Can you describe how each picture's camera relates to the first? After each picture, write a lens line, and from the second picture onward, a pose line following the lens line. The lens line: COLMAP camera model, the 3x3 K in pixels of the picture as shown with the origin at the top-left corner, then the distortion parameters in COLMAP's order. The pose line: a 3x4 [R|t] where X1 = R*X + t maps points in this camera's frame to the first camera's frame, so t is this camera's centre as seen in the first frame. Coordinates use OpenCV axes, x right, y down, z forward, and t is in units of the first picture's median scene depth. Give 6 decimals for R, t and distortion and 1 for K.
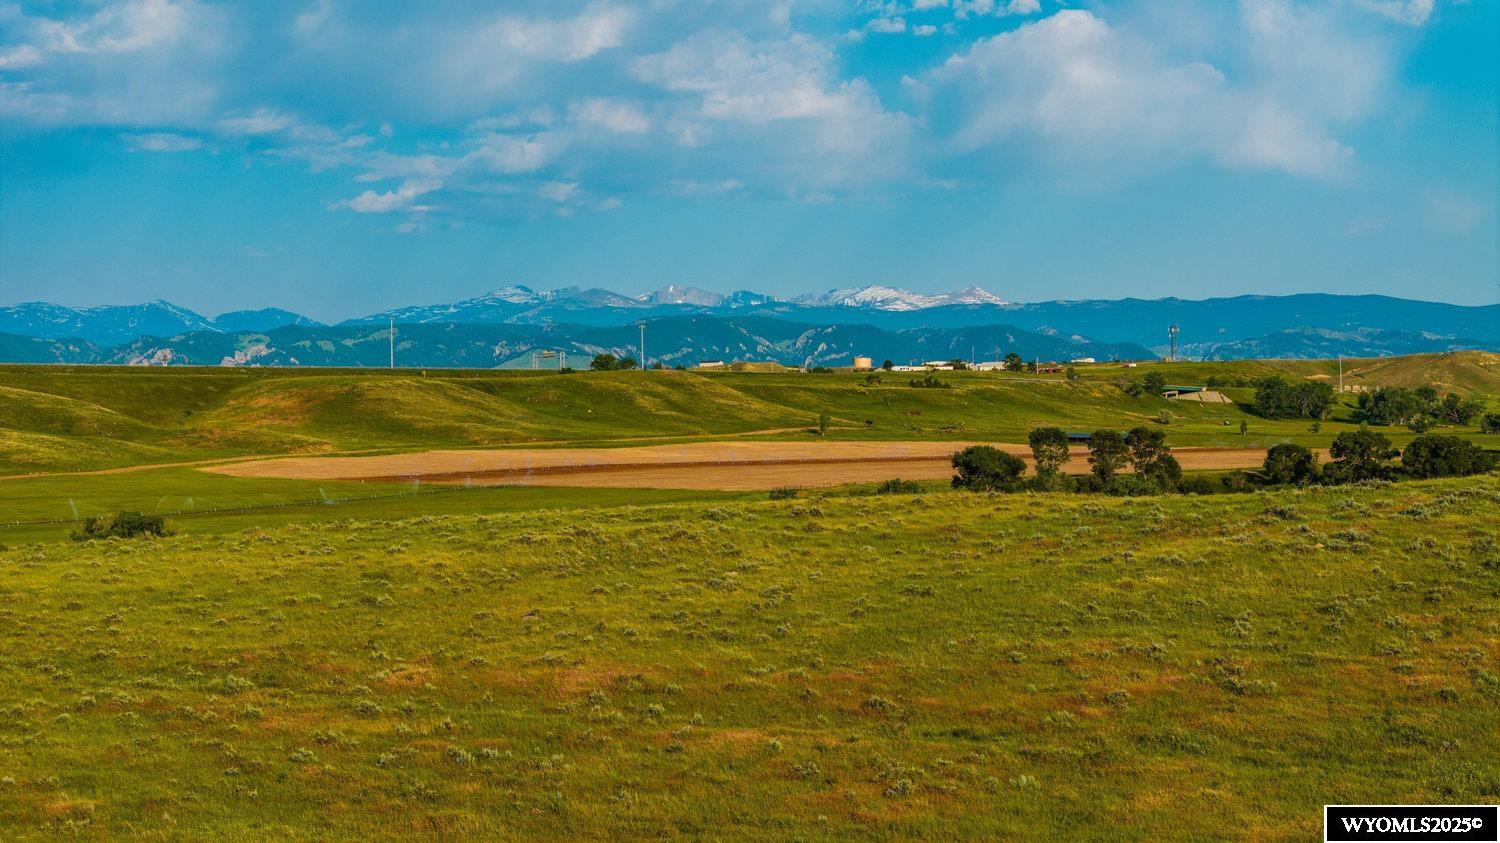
lens RADIAL K [[3155.4, 0, 759.4], [0, 3155.4, 414.2], [0, 0, 1]] dist [-0.145161, 0.000000]
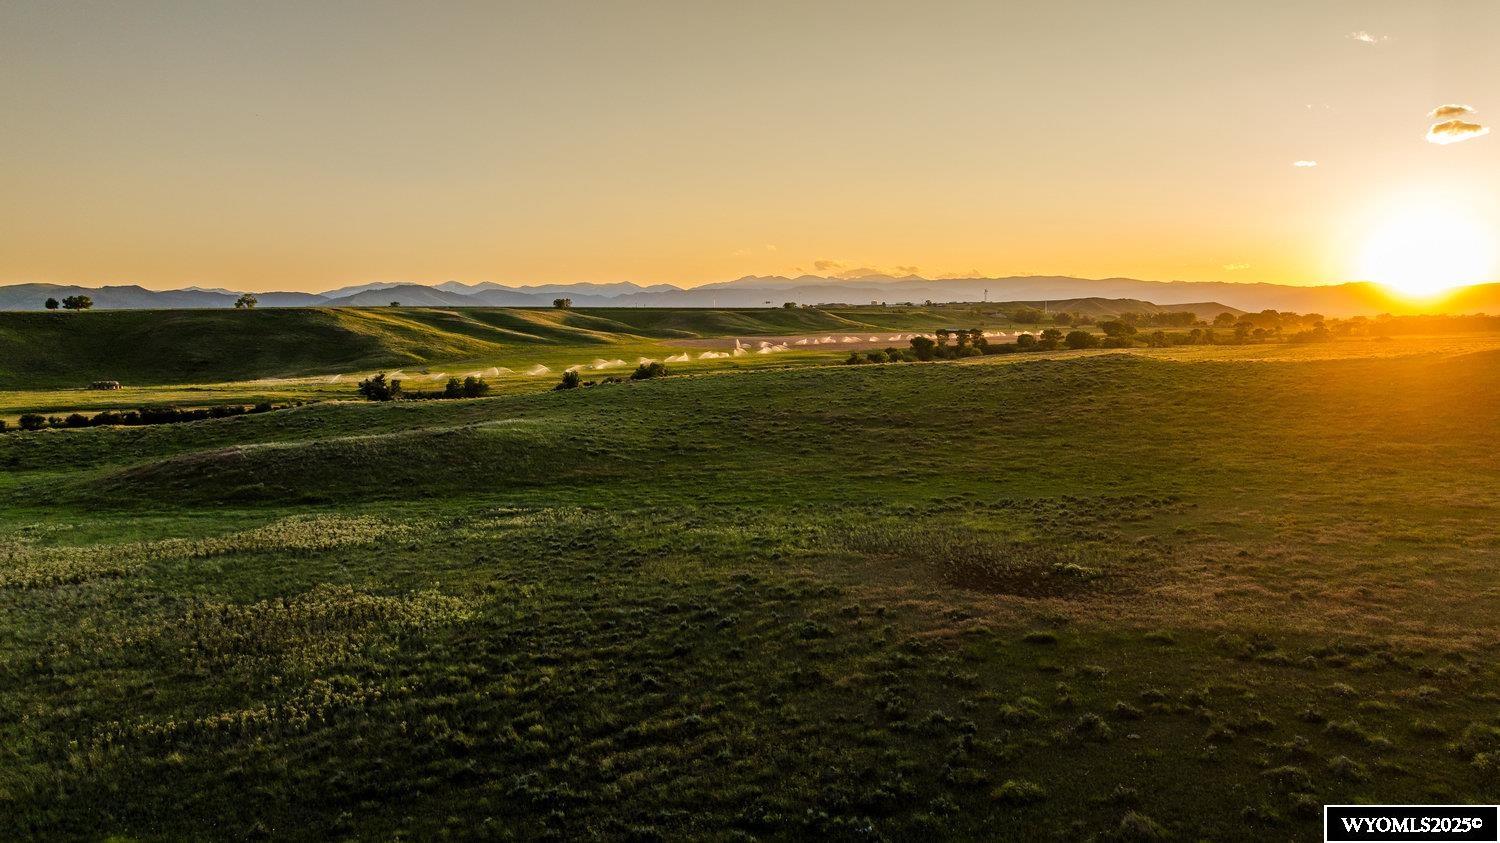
lens RADIAL K [[1101.4, 0, 743.6], [0, 1101.4, 417.0], [0, 0, 1]] dist [-0.009612, 0.011411]
pose [[0.996407, 0.001585, -0.084673, -0.467058], [0.005824, 0.996176, 0.087179, -0.328449], [0.084488, -0.087359, 0.992588, -3.451776]]
